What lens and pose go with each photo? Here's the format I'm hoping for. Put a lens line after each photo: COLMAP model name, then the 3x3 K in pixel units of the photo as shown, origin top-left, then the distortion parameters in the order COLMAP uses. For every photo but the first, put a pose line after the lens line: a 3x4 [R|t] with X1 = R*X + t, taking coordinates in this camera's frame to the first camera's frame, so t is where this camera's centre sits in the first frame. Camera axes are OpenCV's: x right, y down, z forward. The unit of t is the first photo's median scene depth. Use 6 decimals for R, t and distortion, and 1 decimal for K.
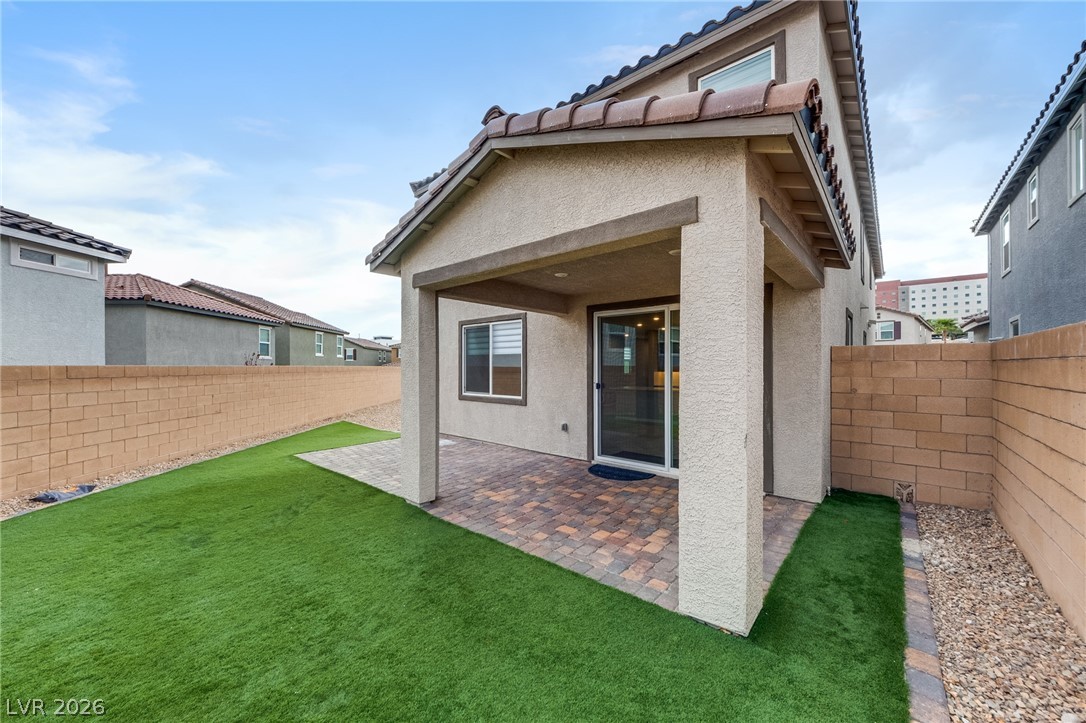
lens RADIAL K [[398.5, 0, 538.0], [0, 398.5, 362.8], [0, 0, 1]] dist [0.000116, 0.000743]
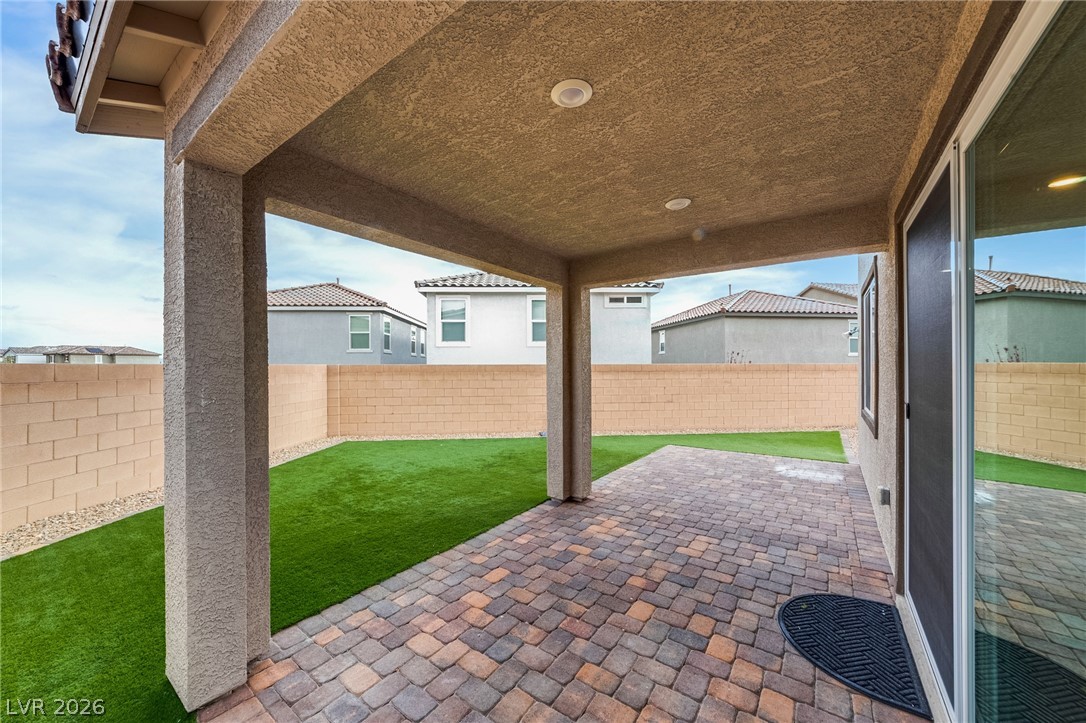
lens RADIAL K [[398.5, 0, 536.8], [0, 398.5, 366.3], [0, 0, 1]] dist [0.000116, 0.000743]
pose [[0.093718, 0.003770, -0.995592, 0.665290], [0.012172, 0.999914, 0.004932, 0.006156], [0.995524, -0.012581, 0.093664, 0.786814]]
